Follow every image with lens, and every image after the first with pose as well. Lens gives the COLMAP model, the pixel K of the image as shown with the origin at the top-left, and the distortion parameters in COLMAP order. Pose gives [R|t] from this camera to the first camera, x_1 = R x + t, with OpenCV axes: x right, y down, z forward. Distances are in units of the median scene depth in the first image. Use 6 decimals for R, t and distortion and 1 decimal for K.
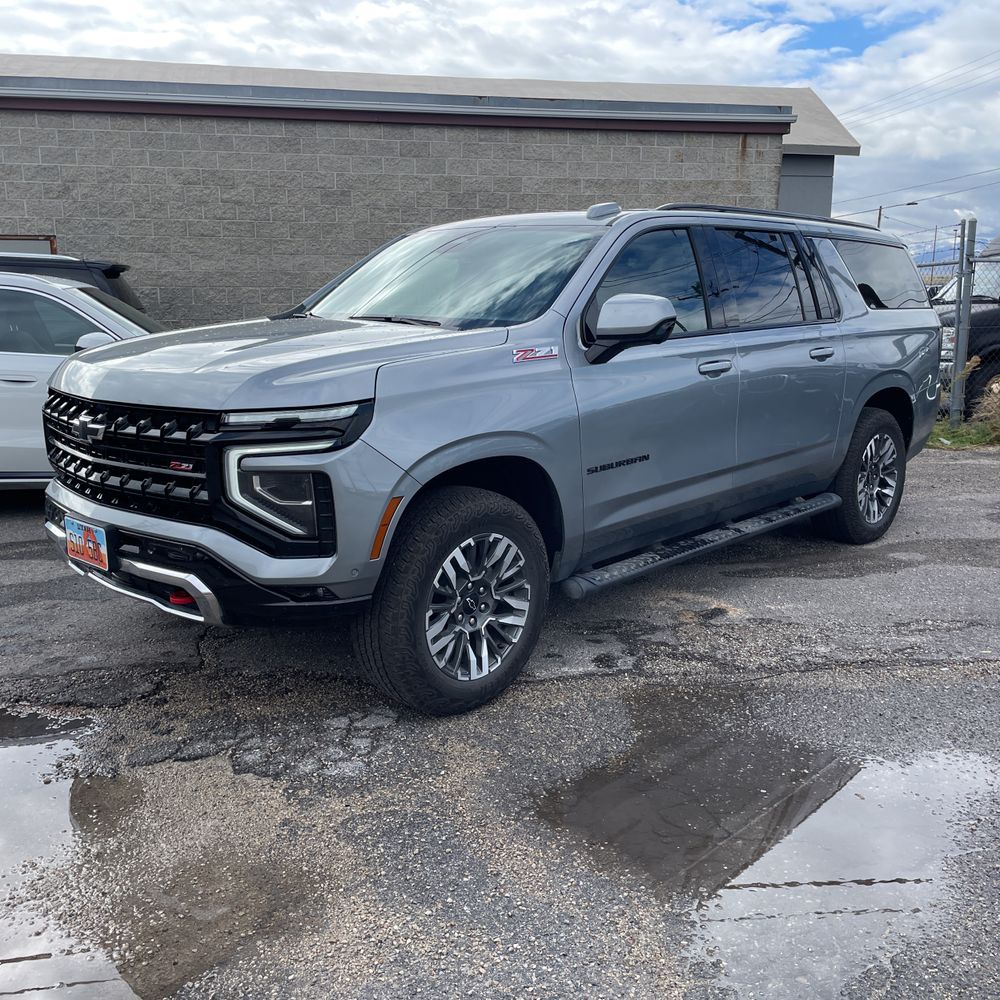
lens RADIAL K [[1012.0, 0, 495.2], [0, 1012.0, 482.8], [0, 0, 1]] dist [0.096794, -0.141010]
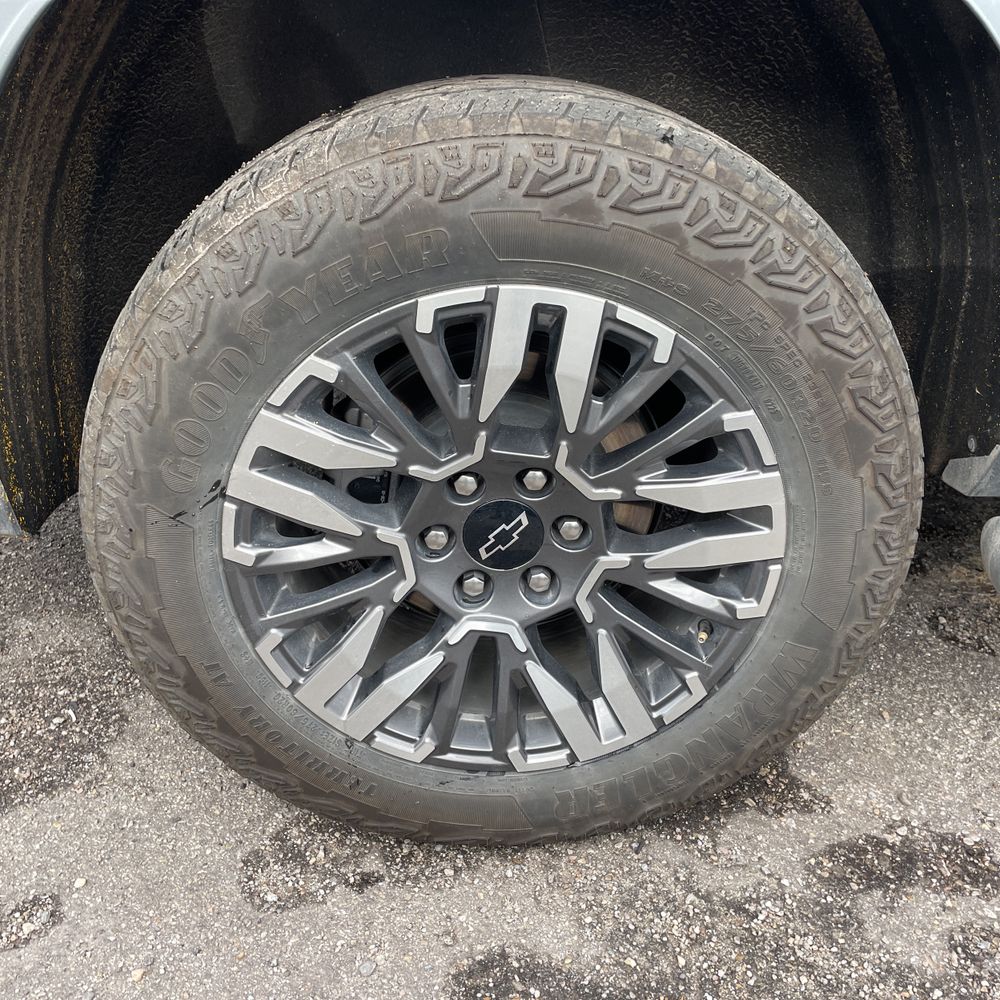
lens RADIAL K [[1000.8, 0, 503.3], [0, 1000.8, 501.8], [0, 0, 1]] dist [0.096891, -0.132415]
pose [[0.623056, 0.038644, -0.781222, 0.154173], [0.359243, 0.873066, 0.329698, 0.017400], [0.694799, -0.486069, 0.530086, 0.698320]]
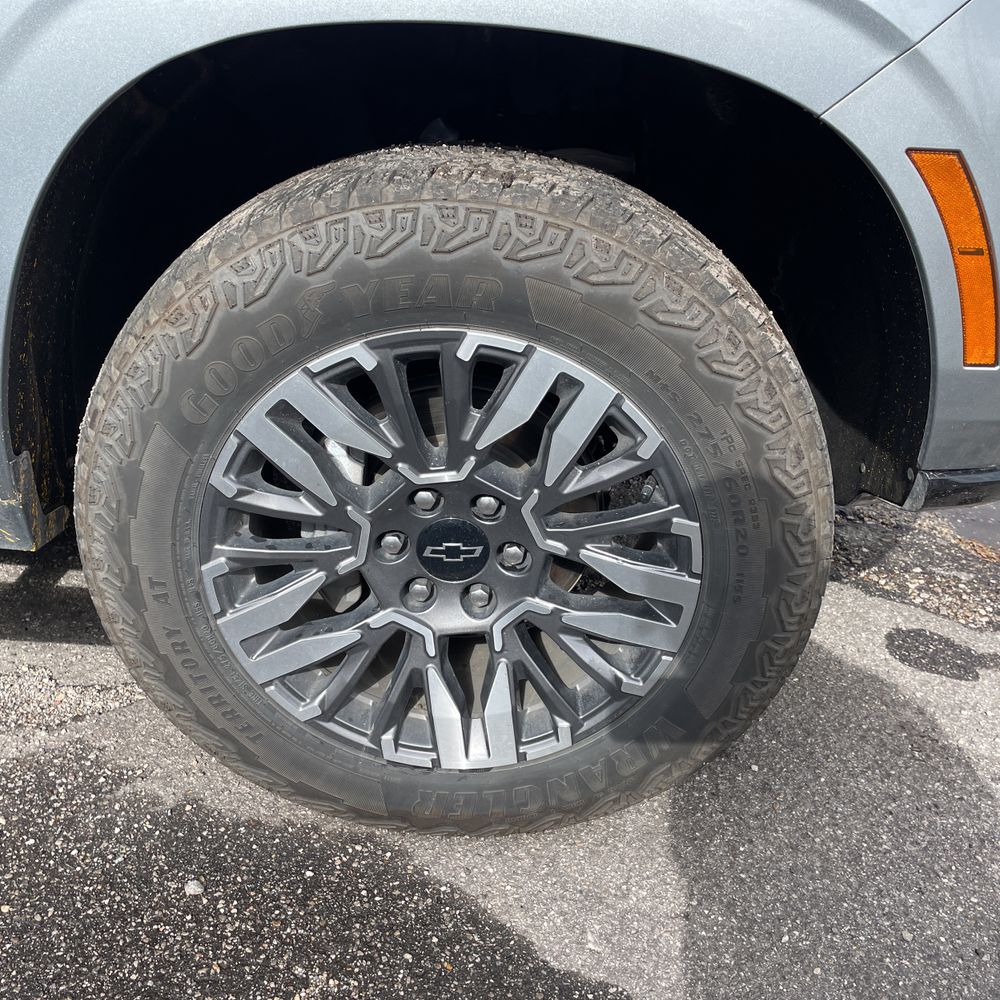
lens RADIAL K [[1000.8, 0, 503.3], [0, 1000.8, 501.8], [0, 0, 1]] dist [0.096891, -0.132415]
pose [[0.657599, 0.245780, -0.712149, 0.161533], [-0.004191, 0.946465, 0.322779, 0.006375], [0.753357, -0.209275, 0.623424, 0.670806]]
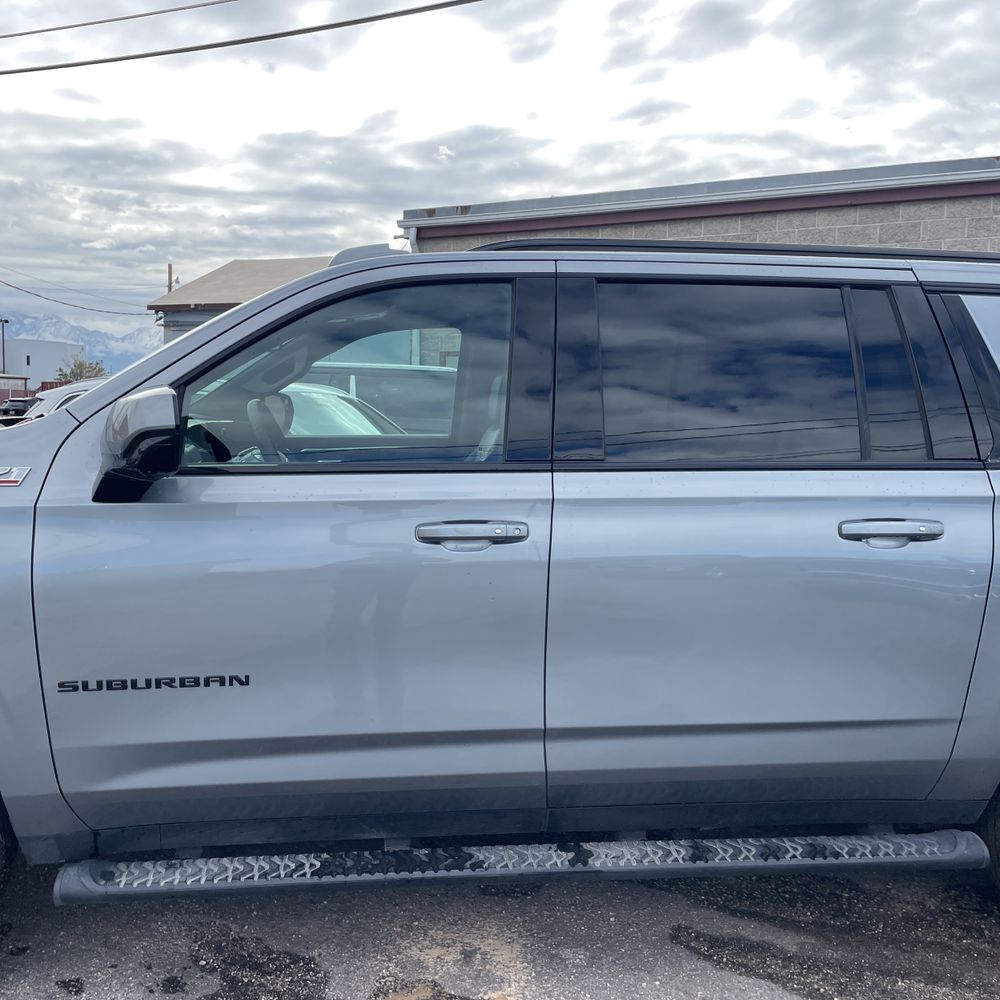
lens RADIAL K [[992.7, 0, 484.6], [0, 992.7, 503.3], [0, 0, 1]] dist [0.091036, -0.128230]
pose [[0.759168, 0.080737, -0.645868, 0.553831], [-0.141572, 0.989003, -0.042777, -0.108217], [0.635311, 0.123912, 0.762250, 0.620076]]
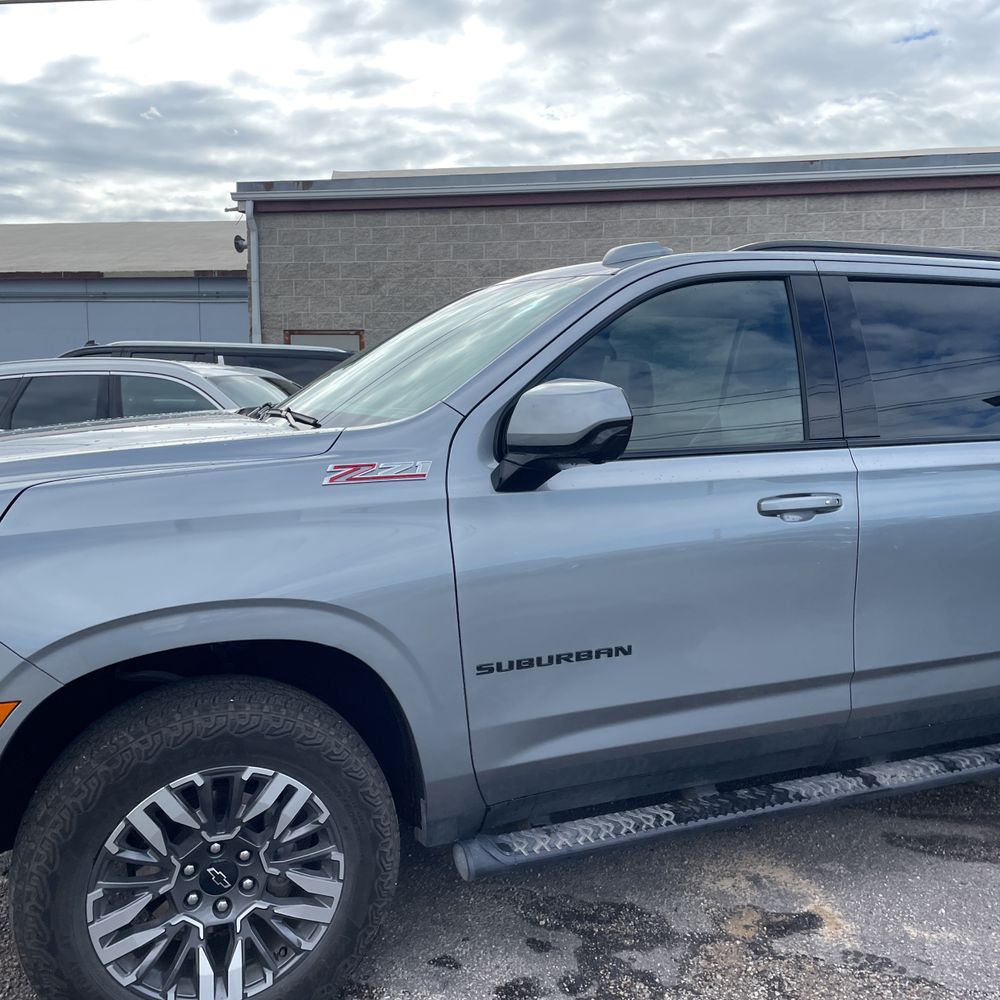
lens RADIAL K [[1000.8, 0, 503.3], [0, 1000.8, 501.8], [0, 0, 1]] dist [0.096891, -0.132415]
pose [[0.914135, 0.054302, -0.401758, 0.295623], [-0.083380, 0.994986, -0.055236, -0.068876], [0.396744, 0.083991, 0.914079, 0.400940]]
